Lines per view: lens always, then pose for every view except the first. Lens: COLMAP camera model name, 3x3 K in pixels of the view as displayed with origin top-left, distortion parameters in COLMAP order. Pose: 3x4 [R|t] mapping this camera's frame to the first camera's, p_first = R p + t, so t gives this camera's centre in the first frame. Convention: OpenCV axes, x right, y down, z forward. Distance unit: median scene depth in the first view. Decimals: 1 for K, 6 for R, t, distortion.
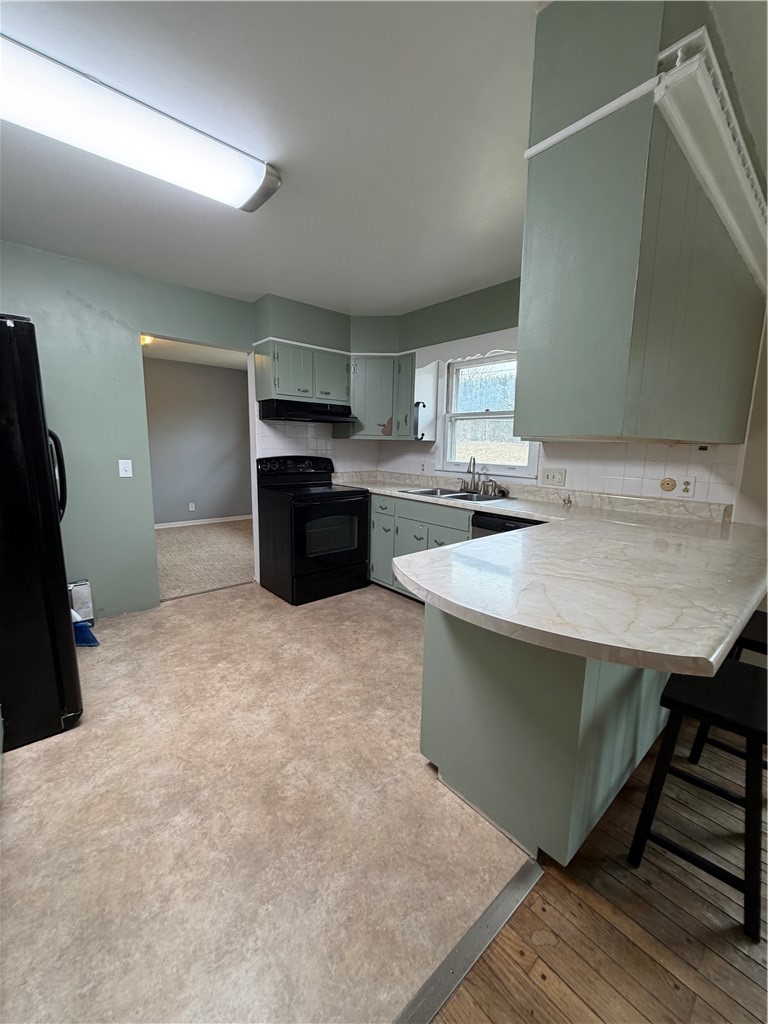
lens RADIAL K [[409.2, 0, 382.7], [0, 409.2, 510.2], [0, 0, 1]] dist [0.000180, 0.000683]
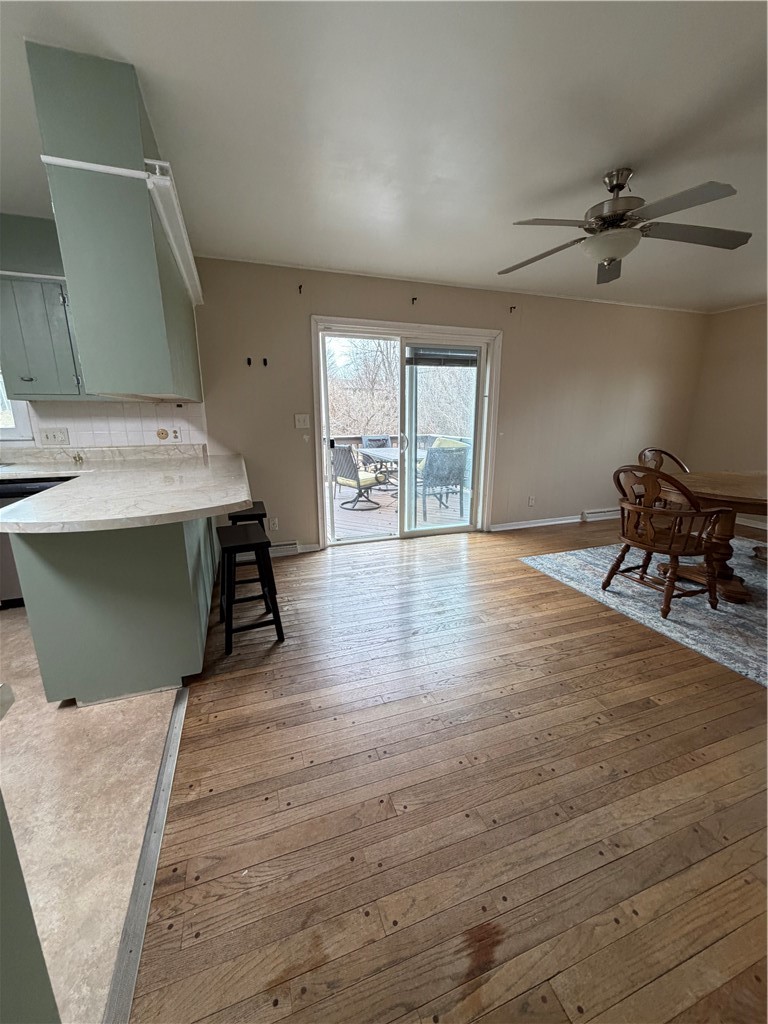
lens RADIAL K [[409.2, 0, 385.4], [0, 409.2, 510.2], [0, 0, 1]] dist [0.000180, 0.000683]
pose [[0.365308, -0.235053, 0.900722, -0.294406], [0.155386, 0.969418, 0.189960, 0.037303], [-0.917826, 0.070566, 0.390660, -0.162854]]
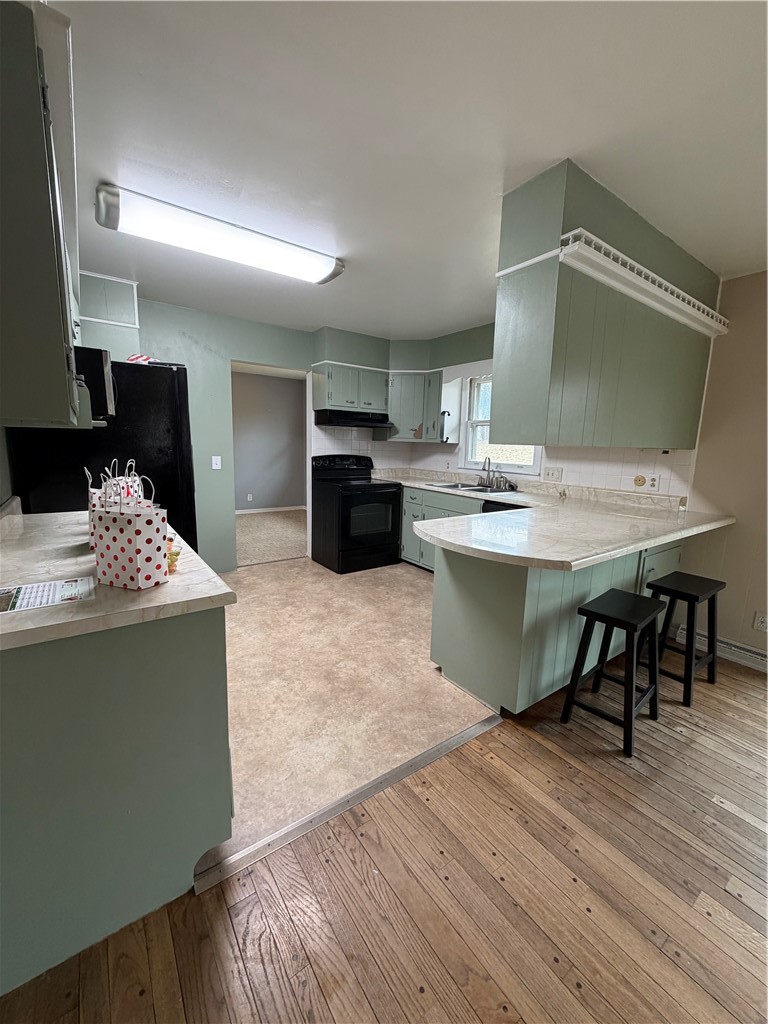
lens RADIAL K [[409.2, 0, 380.2], [0, 409.2, 508.6], [0, 0, 1]] dist [0.000180, 0.000683]
pose [[0.995454, 0.023558, -0.092282, 0.025552], [-0.023883, 0.999712, -0.002421, 0.045054], [0.092198, 0.004614, 0.995730, -0.326867]]
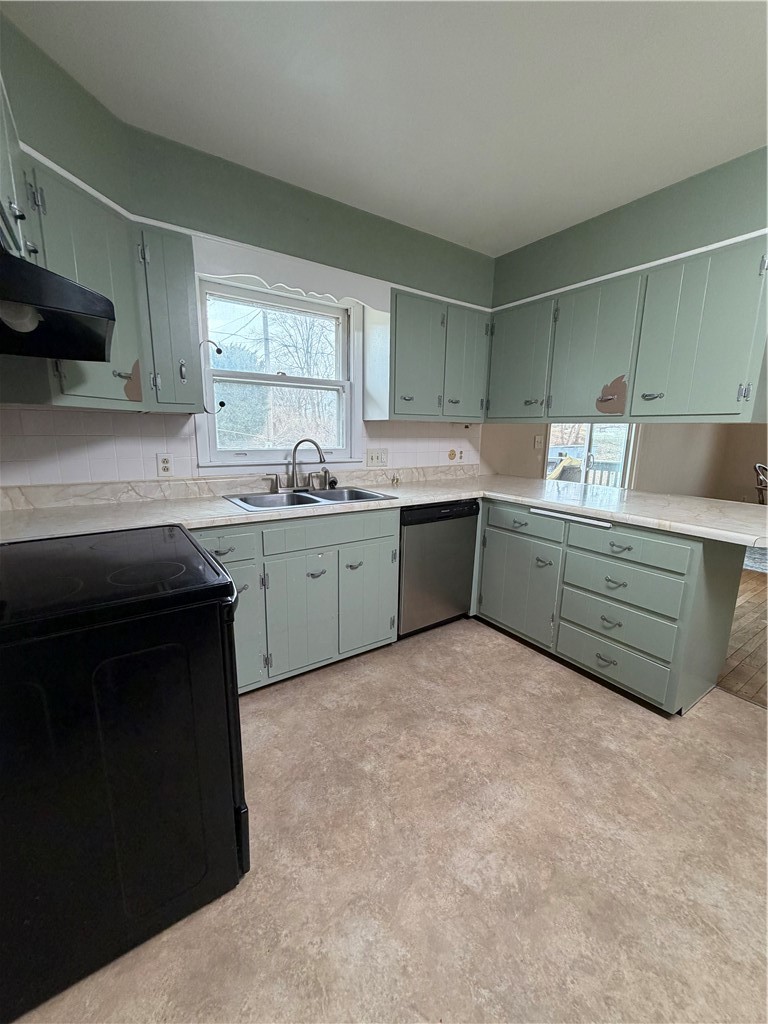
lens RADIAL K [[409.2, 0, 380.2], [0, 409.2, 510.0], [0, 0, 1]] dist [0.000180, 0.000683]
pose [[0.112881, -0.207975, 0.971599, -0.663090], [0.145827, 0.970728, 0.190846, -0.179660], [-0.982849, 0.120143, 0.139905, 1.091730]]
